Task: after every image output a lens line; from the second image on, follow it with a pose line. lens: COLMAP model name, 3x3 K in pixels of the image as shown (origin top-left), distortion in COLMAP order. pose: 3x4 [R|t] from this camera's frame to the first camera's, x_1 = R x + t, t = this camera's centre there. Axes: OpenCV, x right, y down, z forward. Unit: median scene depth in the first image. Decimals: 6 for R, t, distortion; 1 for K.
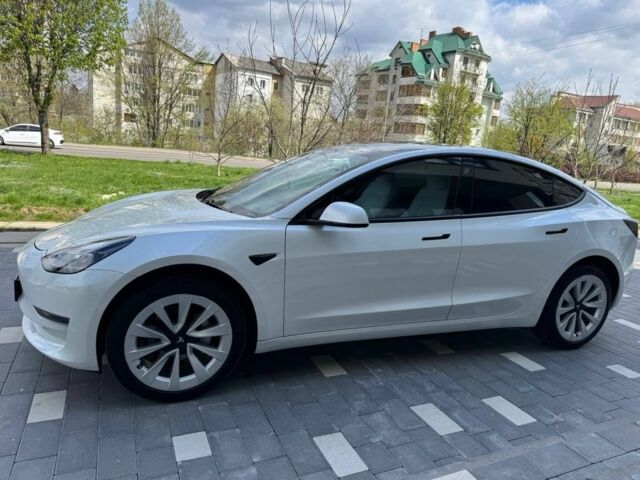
lens RADIAL K [[454.9, 0, 320.0], [0, 454.9, 240.0], [0, 0, 1]] dist [-0.001931, -0.000062]
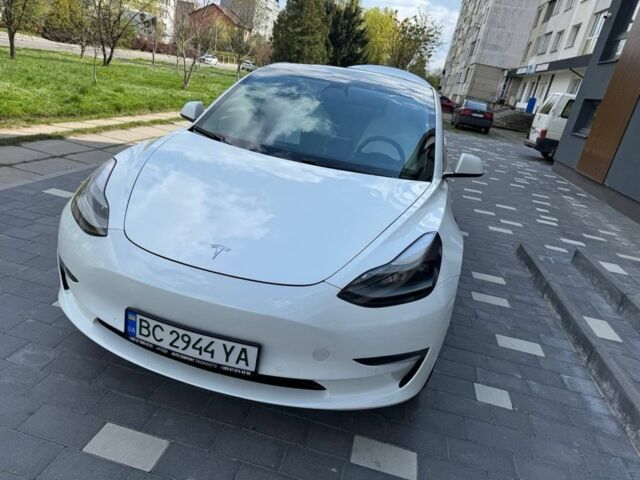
lens RADIAL K [[454.9, 0, 320.0], [0, 454.9, 240.0], [0, 0, 1]] dist [-0.001931, -0.000062]
pose [[0.581511, -0.259348, 0.771092, -1.141434], [0.035219, 0.954962, 0.294631, -0.233208], [-0.812776, -0.144174, 0.564455, 0.671153]]
